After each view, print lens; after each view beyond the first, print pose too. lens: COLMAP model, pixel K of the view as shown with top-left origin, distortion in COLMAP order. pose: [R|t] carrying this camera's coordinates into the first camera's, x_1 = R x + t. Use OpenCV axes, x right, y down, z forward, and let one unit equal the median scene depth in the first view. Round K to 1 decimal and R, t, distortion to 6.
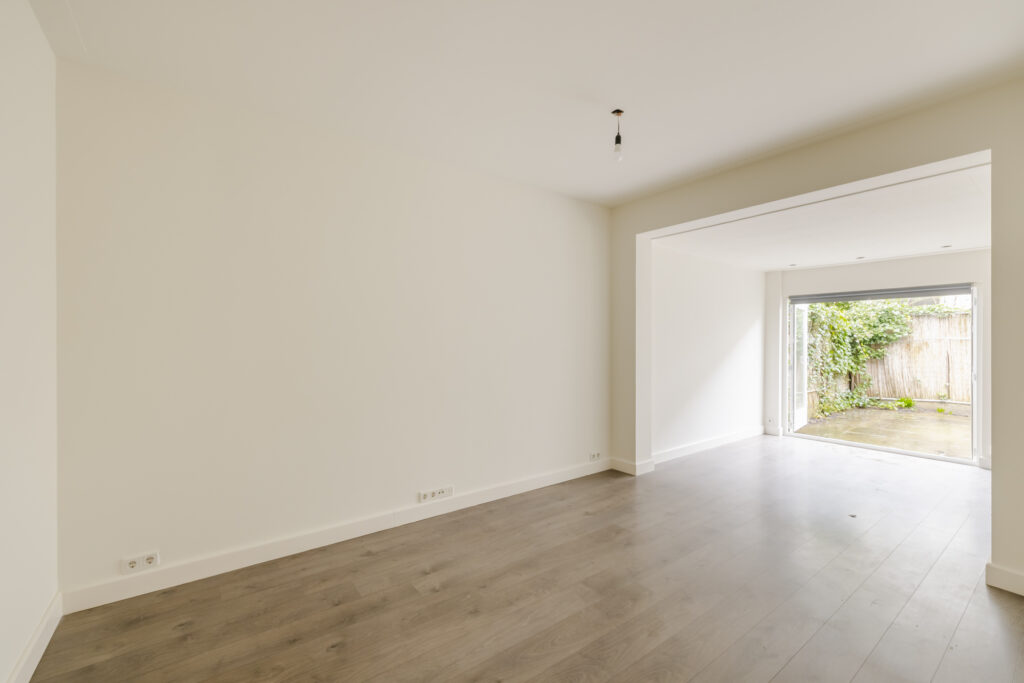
lens RADIAL K [[431.1, 0, 507.8], [0, 431.1, 338.7], [0, 0, 1]] dist [0.001240, 0.000231]
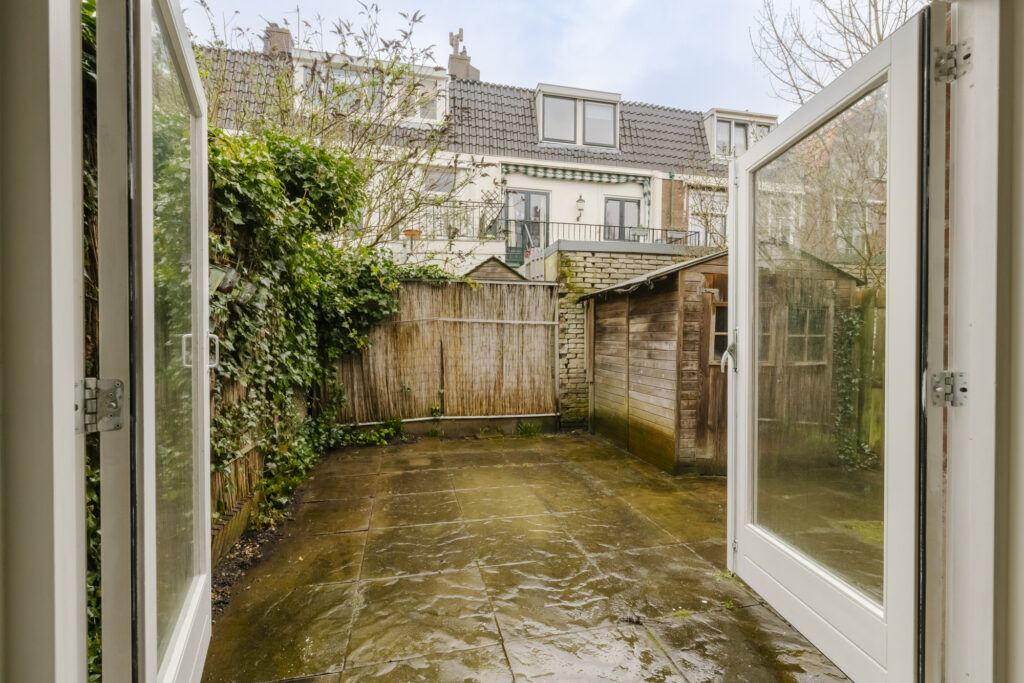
lens RADIAL K [[446.6, 0, 504.5], [0, 446.6, 355.3], [0, 0, 1]] dist [0.000290, 0.000188]
pose [[0.398259, -0.014912, 0.917152, 0.443982], [-0.007723, 0.999778, 0.019609, 0.038089], [-0.917241, -0.014893, 0.398055, 0.643724]]
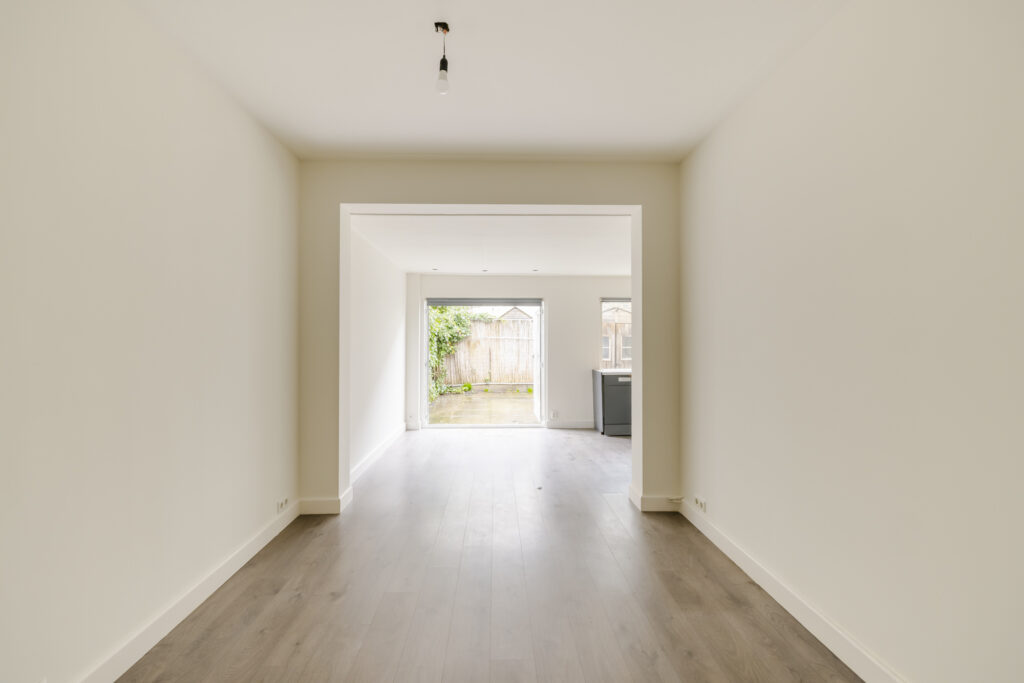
lens RADIAL K [[436.4, 0, 505.3], [0, 436.4, 338.5], [0, 0, 1]] dist [0.009137, 0.000199]
pose [[0.569955, 0.001131, 0.821675, -0.097543], [-0.003308, 0.999994, 0.000918, 0.000070], [-0.821669, -0.003241, 0.569955, 0.163451]]
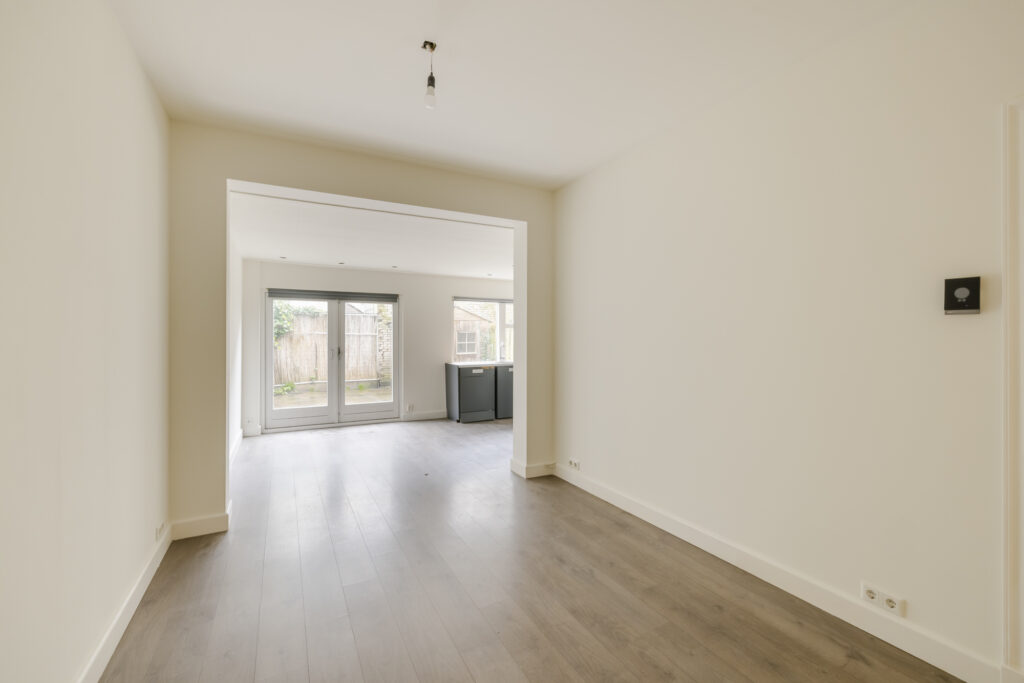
lens RADIAL K [[431.1, 0, 507.8], [0, 431.1, 338.7], [0, 0, 1]] dist [0.001240, 0.000231]
pose [[0.142955, -0.006551, 0.989708, -0.170824], [-0.007877, 0.999939, 0.007757, 0.001671], [-0.989698, -0.008905, 0.142894, 0.247347]]
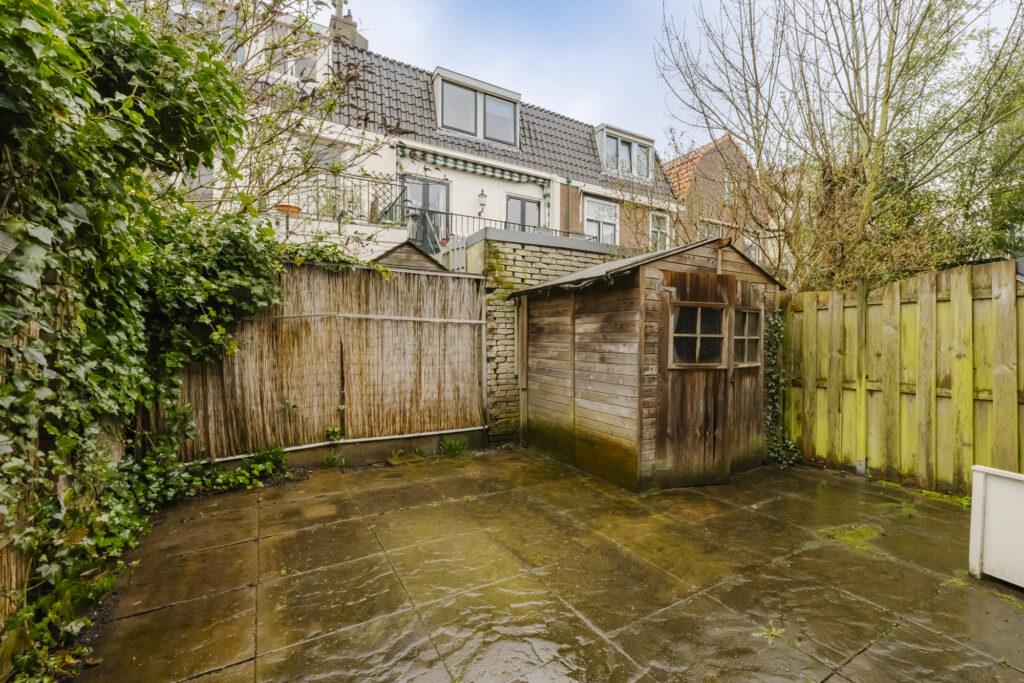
lens RADIAL K [[448.5, 0, 540.0], [0, 448.5, 341.1], [0, 0, 1]] dist [0.001087, 0.000223]
pose [[0.072785, 0.015220, 0.997232, 0.513091], [-0.003465, 0.999881, -0.015008, 0.035791], [-0.997342, -0.002363, 0.072829, 0.725728]]
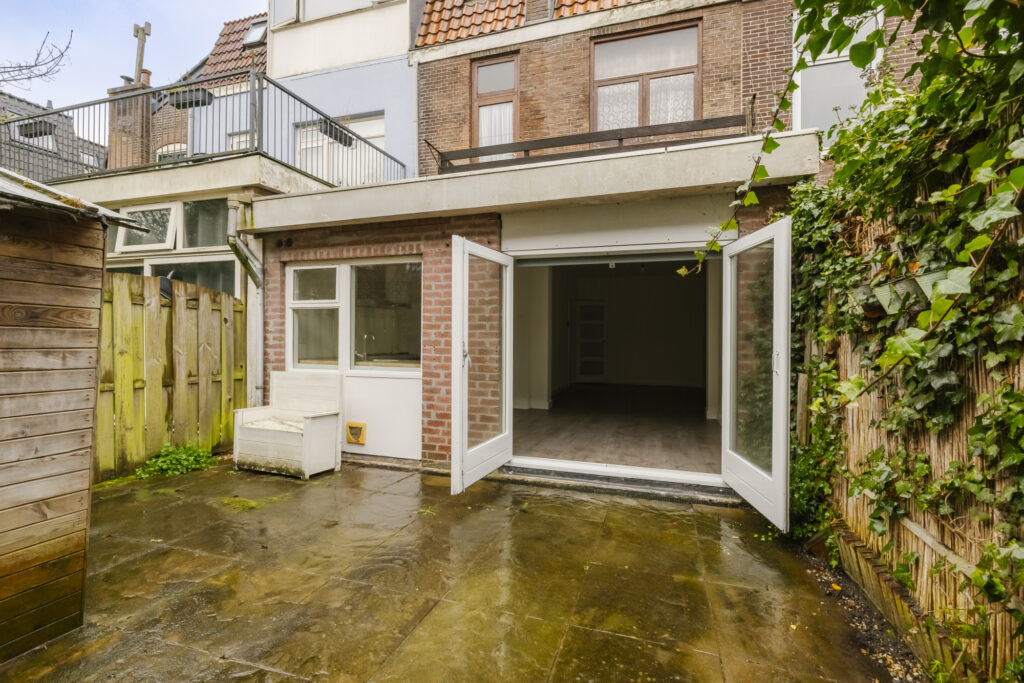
lens RADIAL K [[431.1, 0, 507.8], [0, 431.1, 338.7], [0, 0, 1]] dist [0.001240, 0.000231]
pose [[-0.815690, -0.009821, -0.578406, 0.895474], [-0.010378, 0.999943, -0.002343, 0.024308], [0.578396, 0.004091, -0.815746, 0.972273]]
